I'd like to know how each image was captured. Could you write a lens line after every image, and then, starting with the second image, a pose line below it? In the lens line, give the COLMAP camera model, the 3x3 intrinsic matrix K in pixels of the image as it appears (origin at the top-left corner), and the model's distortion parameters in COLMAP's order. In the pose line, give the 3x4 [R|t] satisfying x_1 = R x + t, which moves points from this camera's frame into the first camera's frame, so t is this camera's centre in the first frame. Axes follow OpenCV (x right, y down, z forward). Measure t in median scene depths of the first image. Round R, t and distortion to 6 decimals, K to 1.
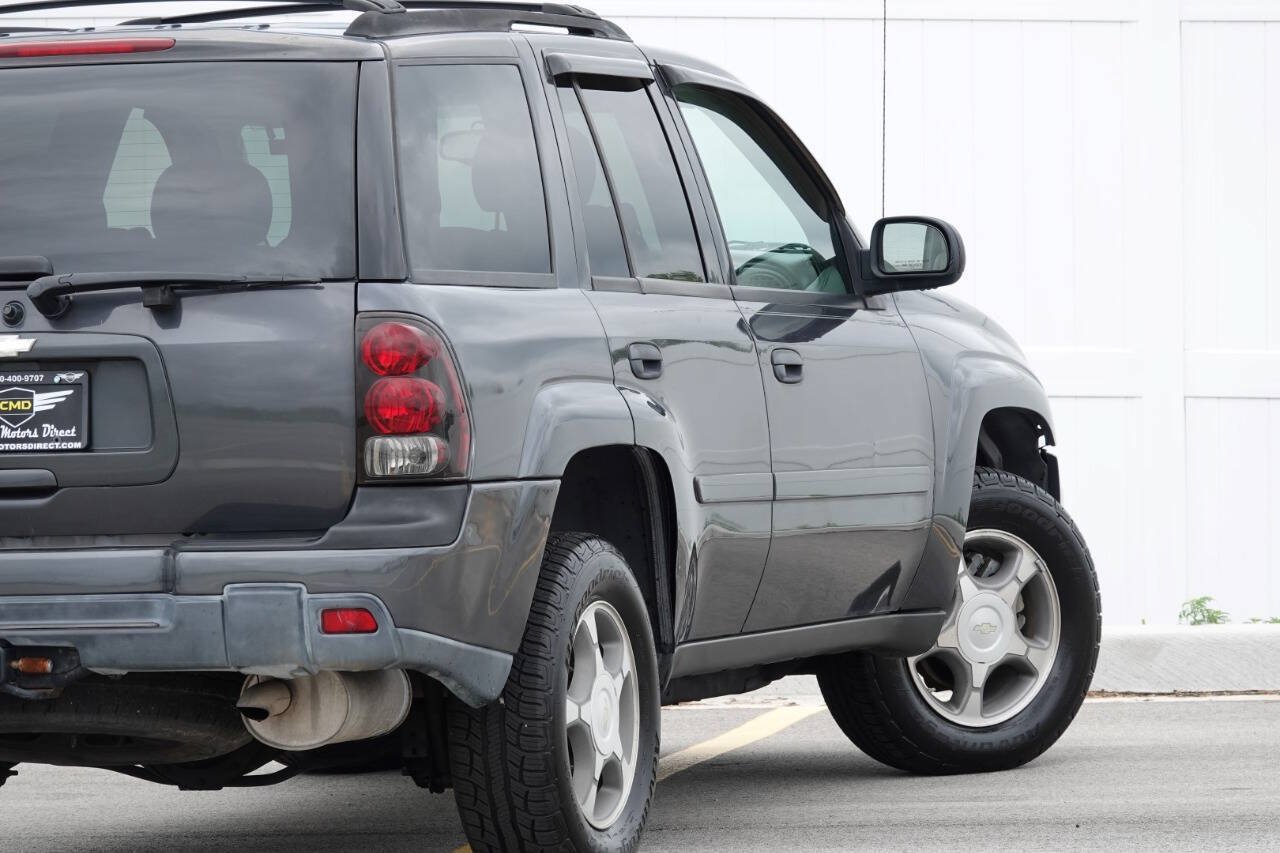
lens RADIAL K [[9478.2, 0, 634.7], [0, 9478.2, 425.1], [0, 0, 1]] dist [-0.570433, 0.000000]
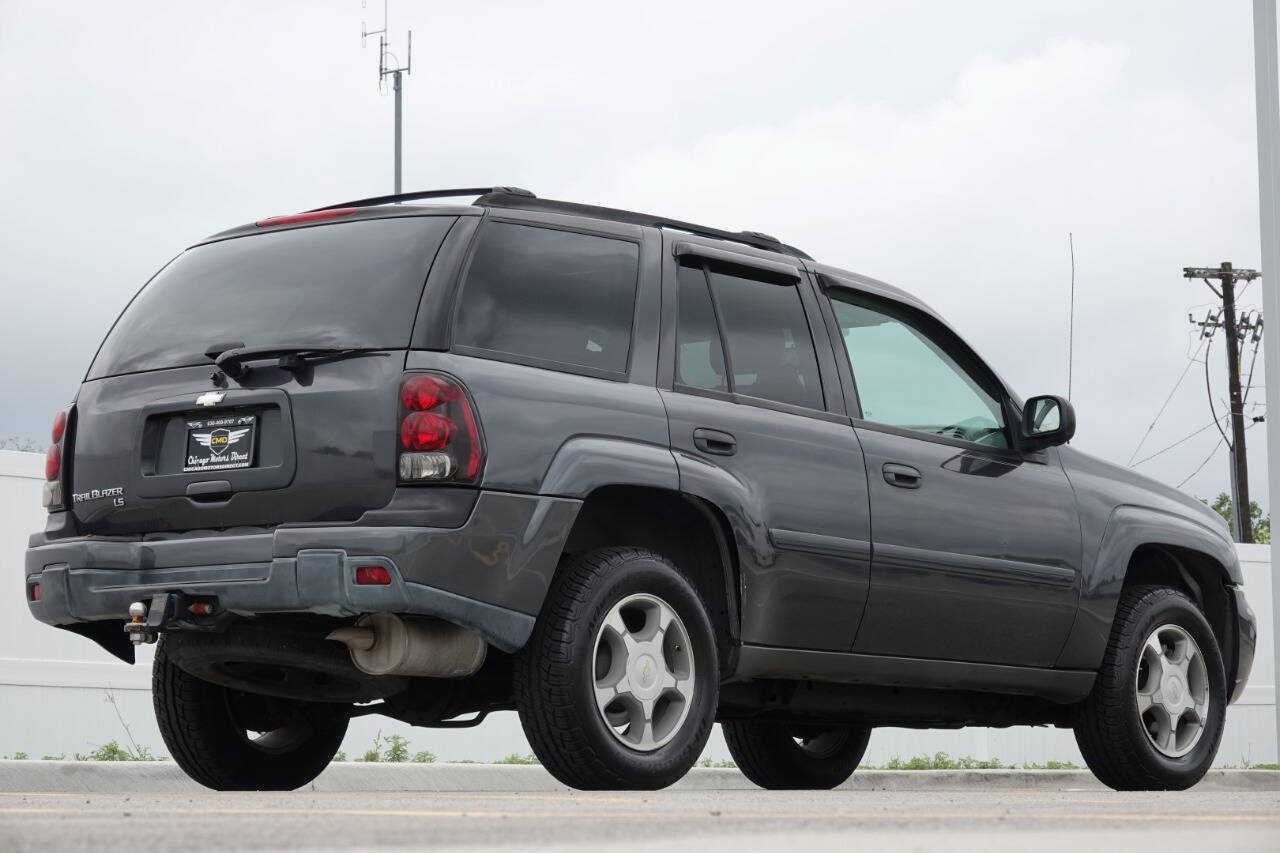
lens RADIAL K [[4153.5, 0, 640.1], [0, 4153.5, 431.1], [0, 0, 1]] dist [-0.050860, 0.000000]
pose [[0.930938, 0.000098, -0.365177, 0.237024], [-0.042770, 0.993147, -0.108766, 0.065223], [0.362664, 0.116873, 0.924562, 0.416874]]
